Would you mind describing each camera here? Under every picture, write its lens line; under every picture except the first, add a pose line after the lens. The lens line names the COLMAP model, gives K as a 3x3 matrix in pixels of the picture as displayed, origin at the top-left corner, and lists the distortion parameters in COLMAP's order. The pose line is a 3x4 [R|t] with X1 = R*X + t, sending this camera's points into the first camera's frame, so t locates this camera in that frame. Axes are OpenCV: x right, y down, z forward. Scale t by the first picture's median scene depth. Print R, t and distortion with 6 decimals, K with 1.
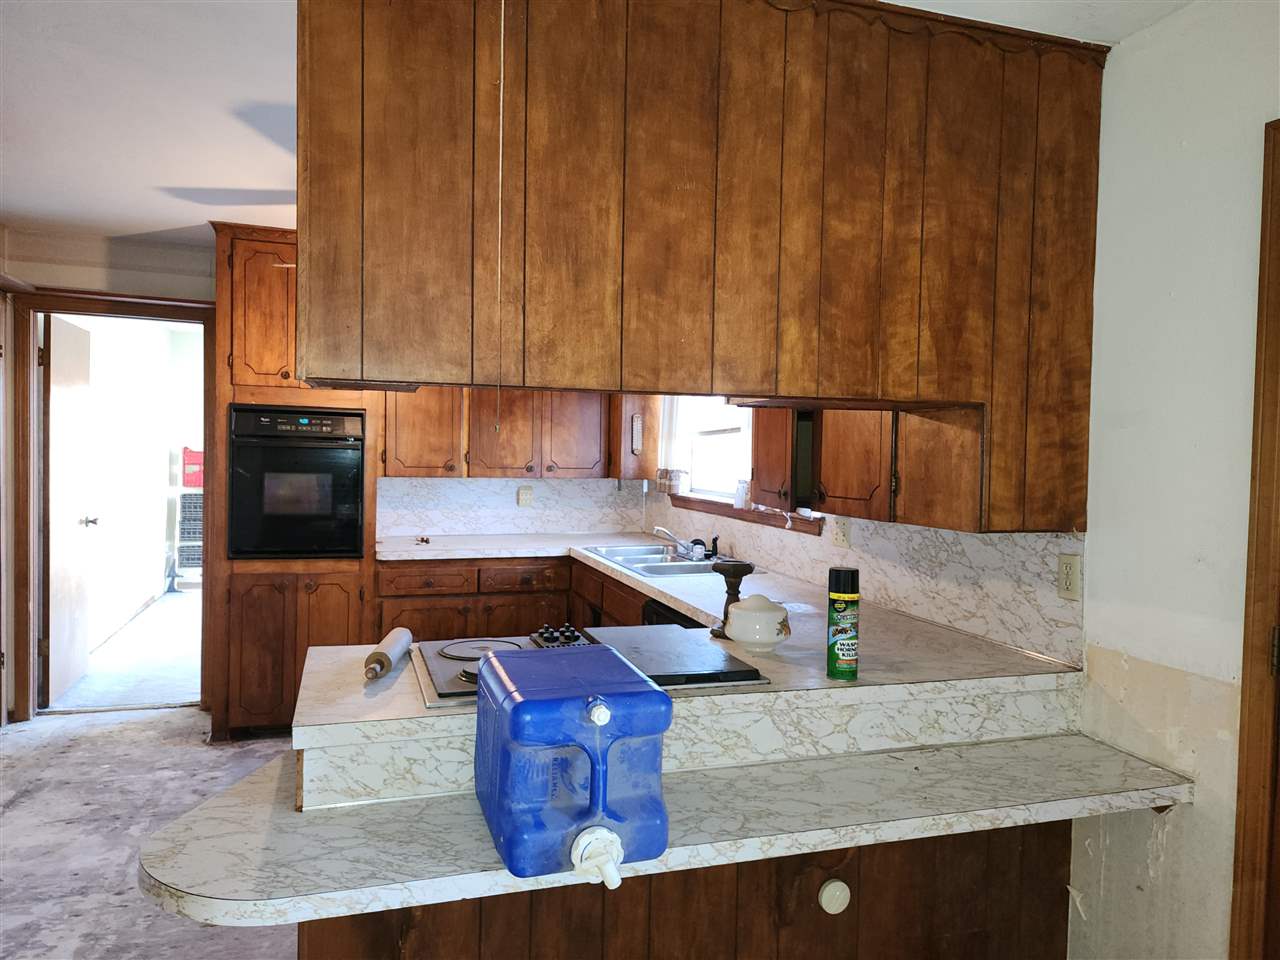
lens RADIAL K [[863.5, 0, 633.8], [0, 863.5, 480.0], [0, 0, 1]] dist [0.034129, -0.026787]
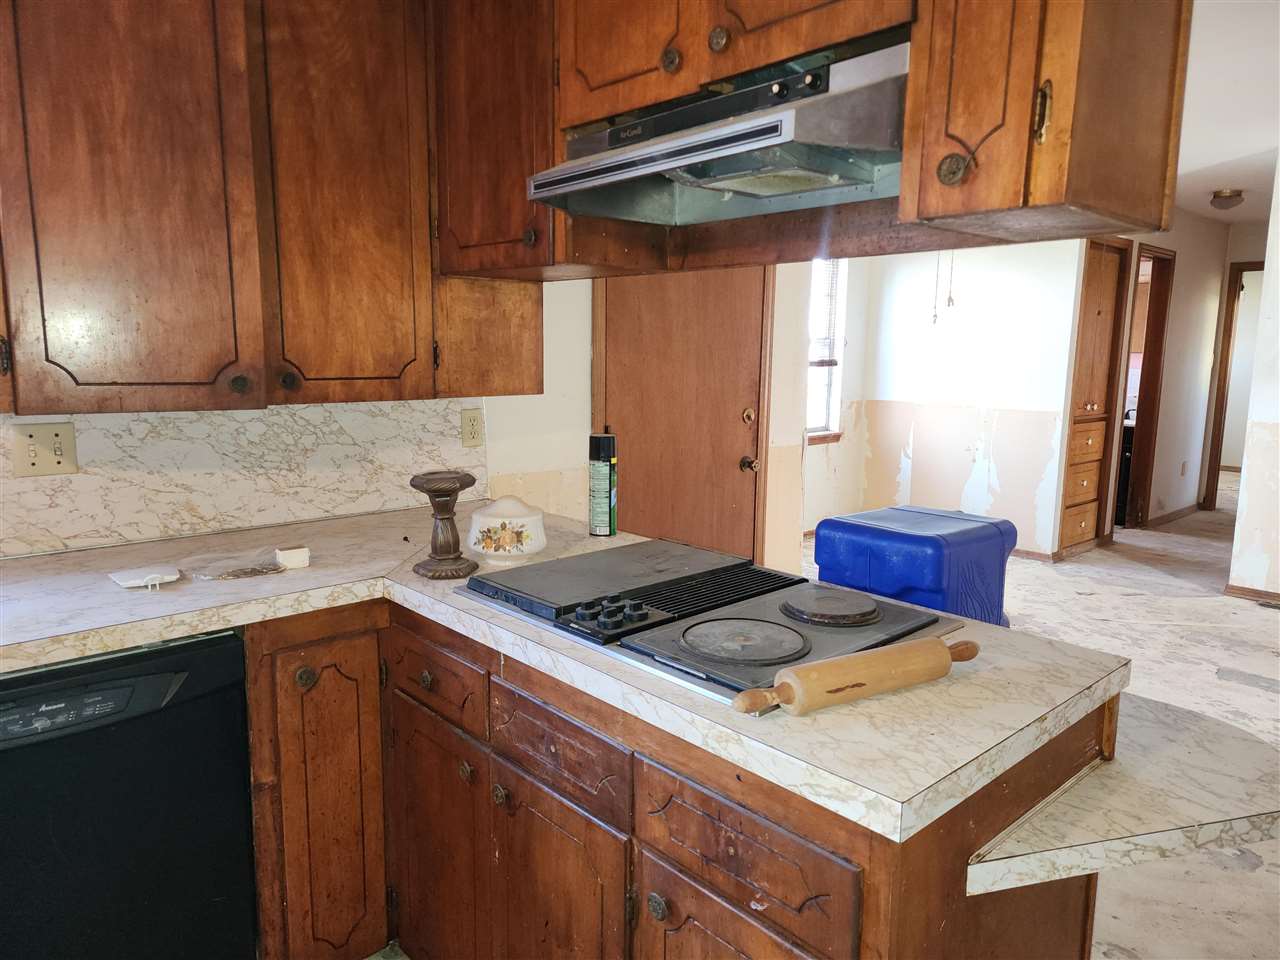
lens RADIAL K [[863.5, 0, 633.1], [0, 863.5, 471.1], [0, 0, 1]] dist [0.034129, -0.026787]
pose [[-0.408951, -0.163943, 0.897709, -0.354916], [0.006199, 0.983208, 0.182381, -0.023890], [-0.912535, 0.080150, -0.401068, 0.684701]]
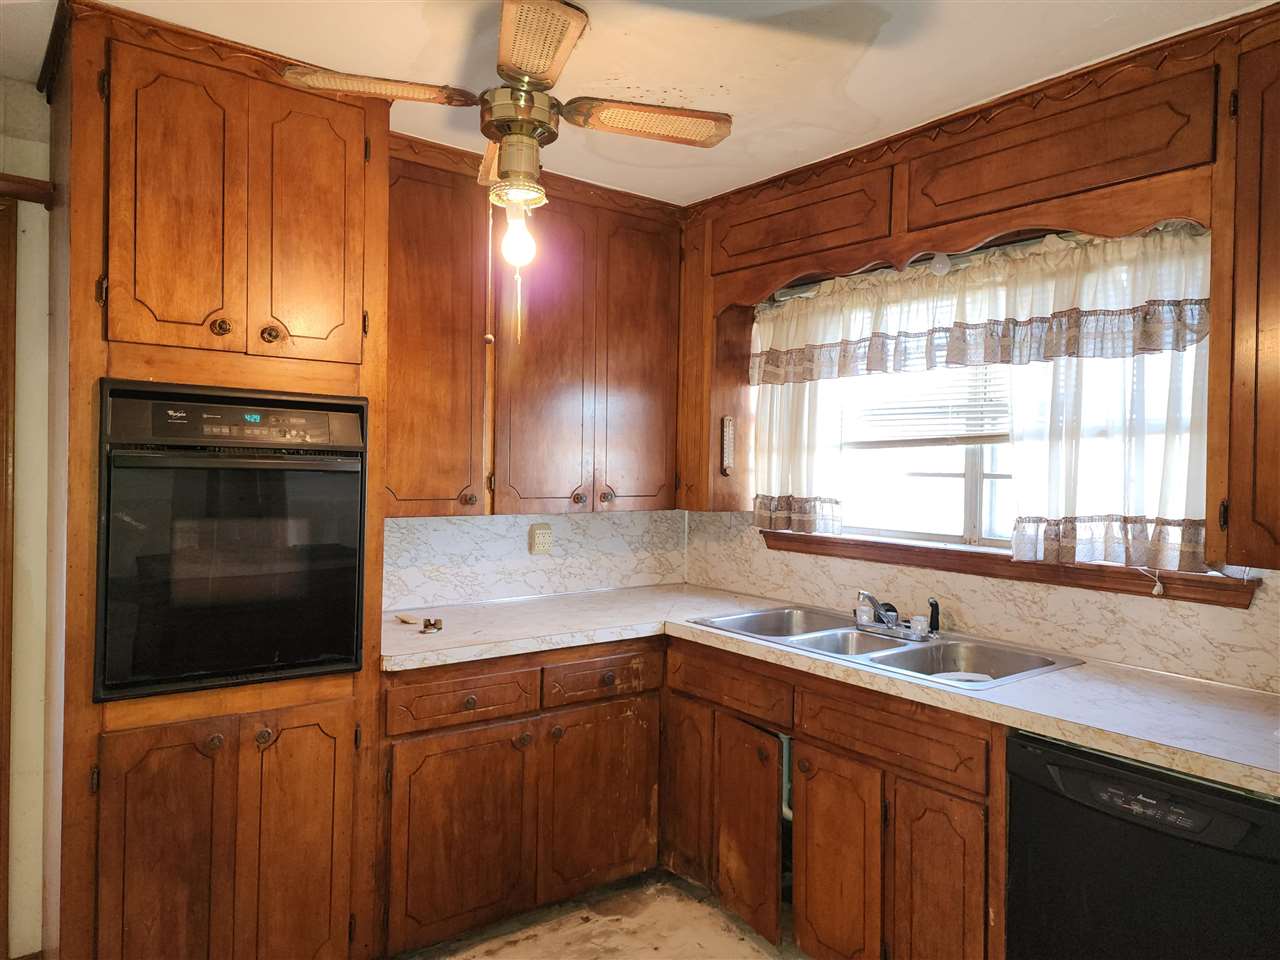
lens RADIAL K [[863.5, 0, 640.8], [0, 863.5, 478.7], [0, 0, 1]] dist [0.034129, -0.026787]
pose [[0.951977, -0.008826, 0.306044, -0.324988], [0.013477, 0.999824, -0.013086, -0.022264], [-0.305874, 0.016582, 0.951928, 0.444348]]
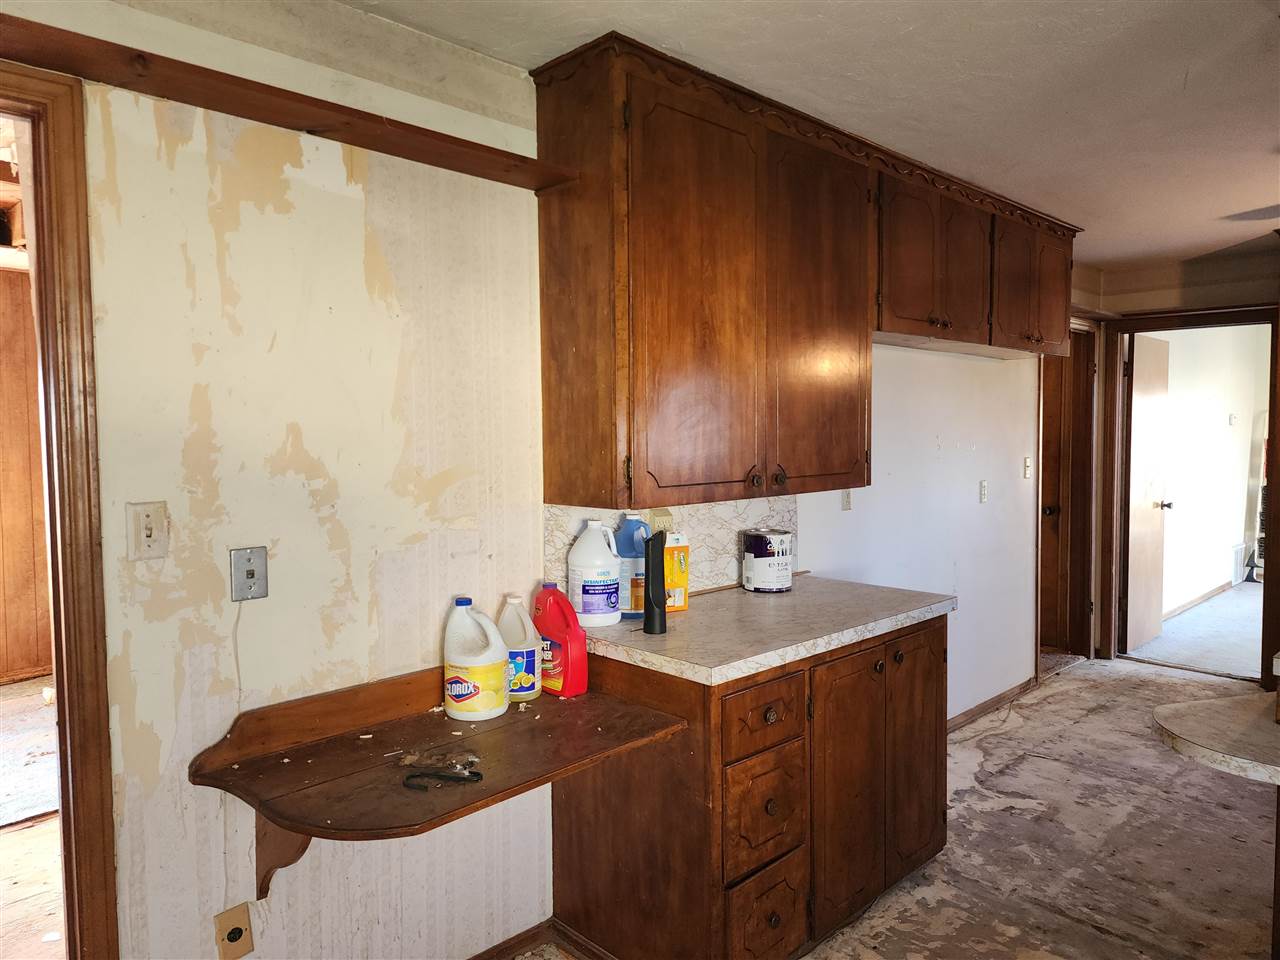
lens RADIAL K [[863.5, 0, 634.6], [0, 863.5, 477.3], [0, 0, 1]] dist [0.034129, -0.026787]
pose [[0.430224, 0.018410, -0.902535, 0.117156], [-0.013162, 0.999814, 0.014120, 0.003178], [0.902626, 0.005804, 0.430386, -0.135424]]
